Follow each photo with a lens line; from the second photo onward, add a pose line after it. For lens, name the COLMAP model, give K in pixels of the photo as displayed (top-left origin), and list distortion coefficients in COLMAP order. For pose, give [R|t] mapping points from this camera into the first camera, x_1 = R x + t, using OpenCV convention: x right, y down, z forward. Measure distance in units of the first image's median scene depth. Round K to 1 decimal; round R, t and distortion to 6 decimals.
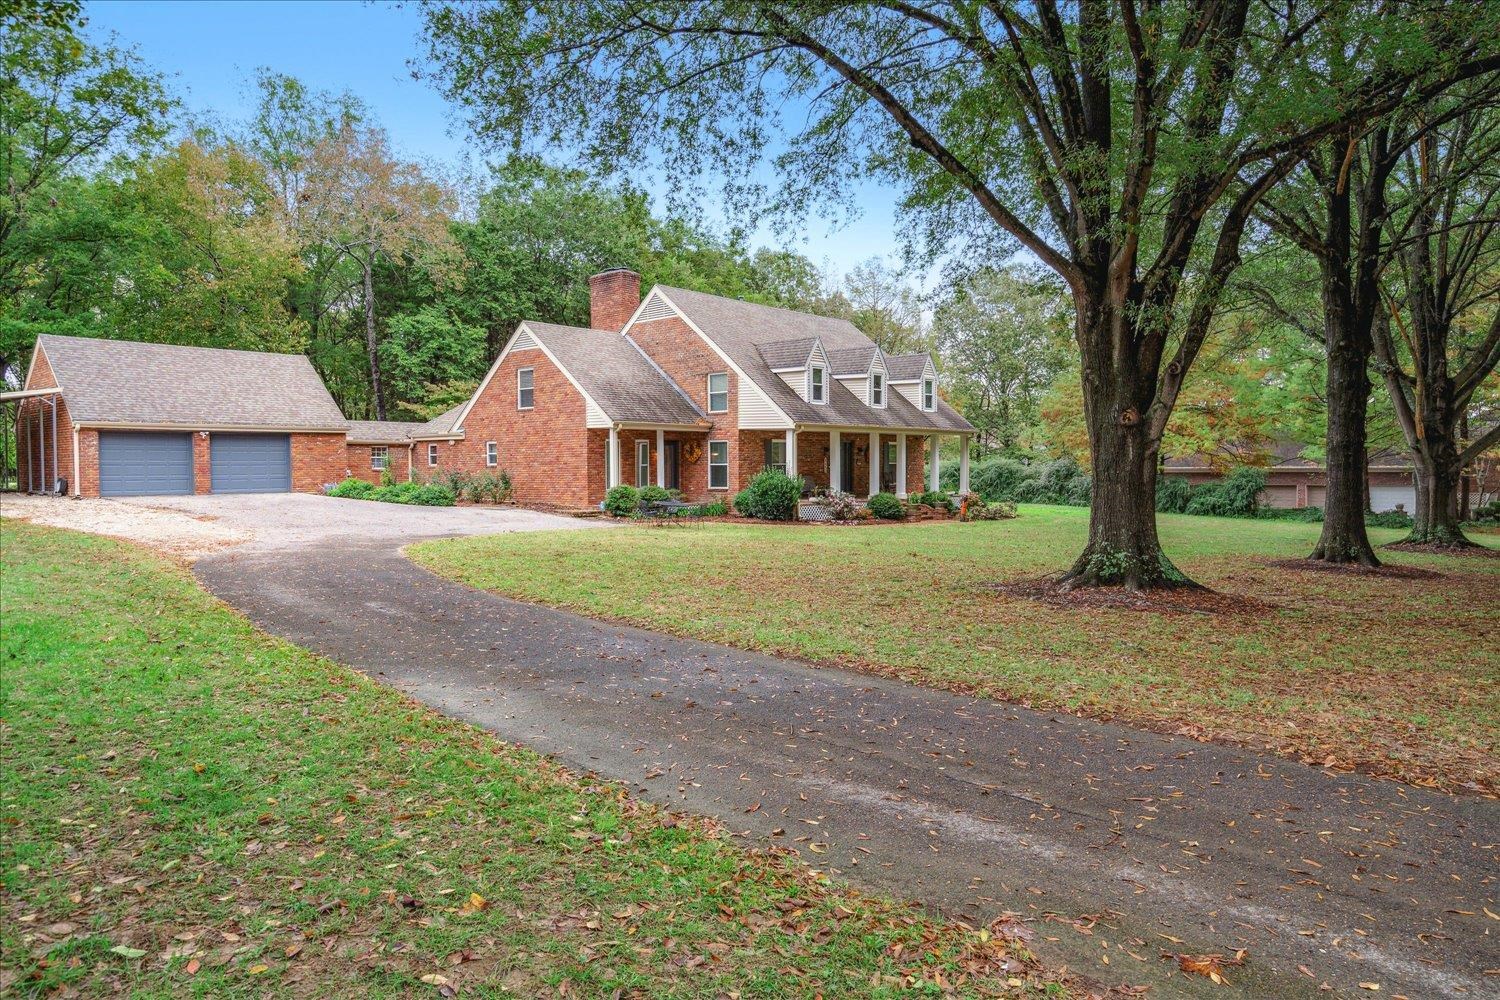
lens RADIAL K [[836.5, 0, 750.0], [0, 836.5, 500.0], [0, 0, 1]] dist [-0.000116, 0.000590]
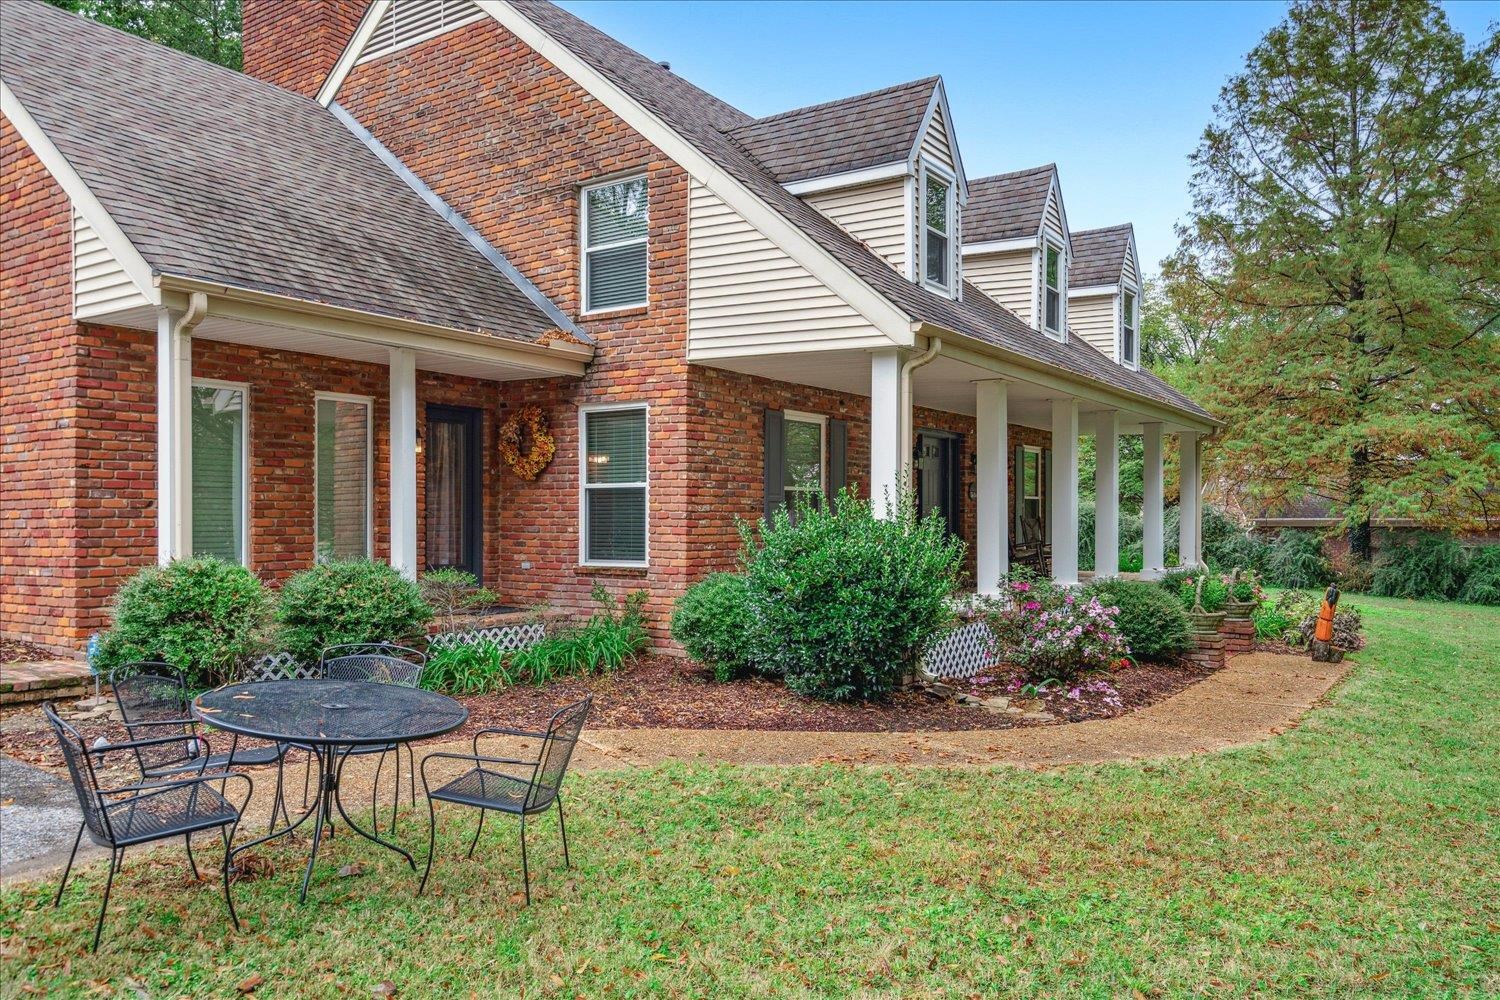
lens RADIAL K [[1100.9, 0, 751.3], [0, 1100.9, 529.2], [0, 0, 1]] dist [-0.003204, -0.001678]
pose [[0.993577, 0.004866, 0.113052, -0.034035], [-0.001512, 0.999557, -0.029736, -0.015722], [-0.113146, 0.029374, 0.993144, 0.614356]]
